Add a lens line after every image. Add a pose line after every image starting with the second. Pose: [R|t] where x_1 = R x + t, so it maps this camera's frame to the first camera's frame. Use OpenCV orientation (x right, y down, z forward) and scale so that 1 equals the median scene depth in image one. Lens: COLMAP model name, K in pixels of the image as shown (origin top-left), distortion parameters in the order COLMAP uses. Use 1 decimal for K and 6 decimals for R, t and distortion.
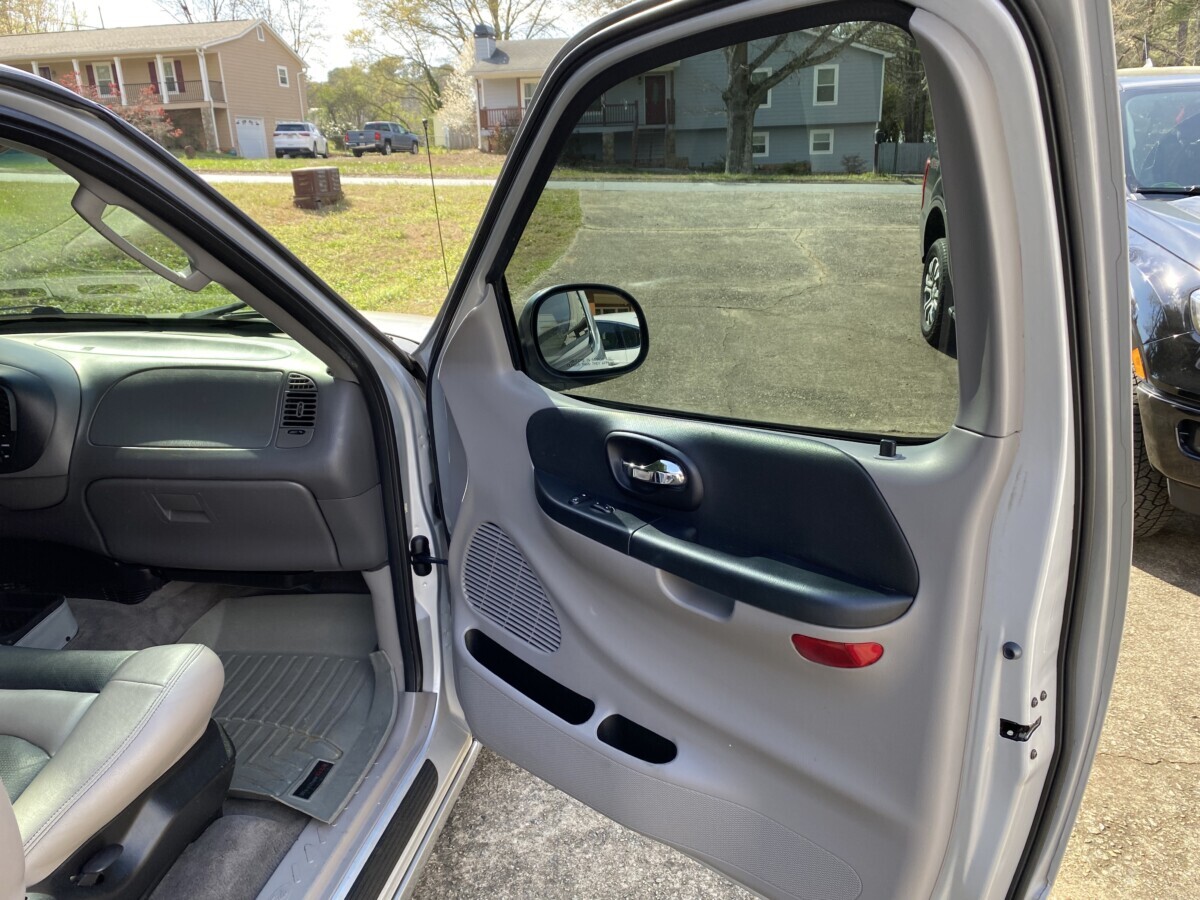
lens RADIAL K [[896.0, 0, 598.4], [0, 896.0, 440.4], [0, 0, 1]] dist [0.029594, -0.029054]
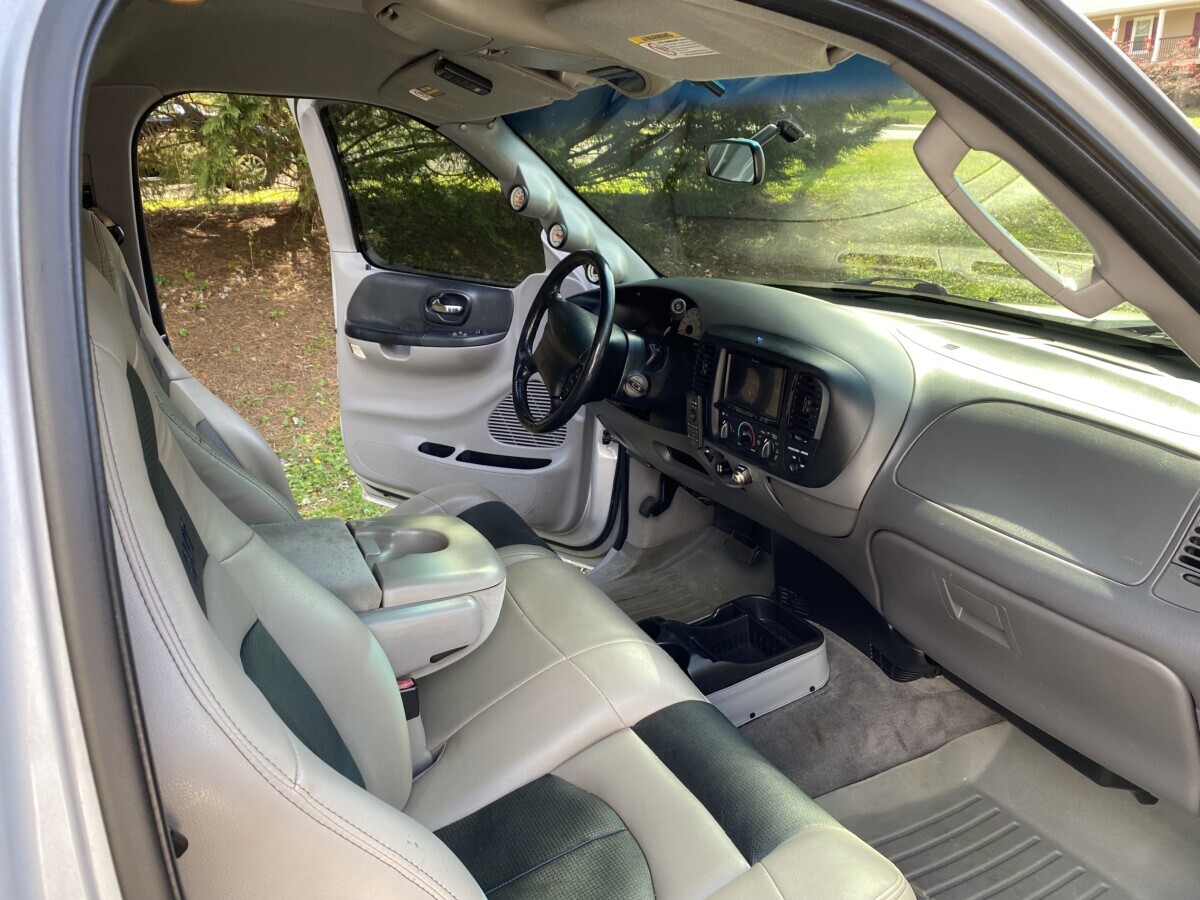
lens RADIAL K [[896.0, 0, 598.4], [0, 896.0, 440.4], [0, 0, 1]] dist [0.029594, -0.029054]
pose [[0.560094, 0.282841, -0.778650, -0.106830], [-0.252775, 0.953437, 0.164507, -0.070692], [0.788923, 0.104684, 0.605510, 0.285600]]
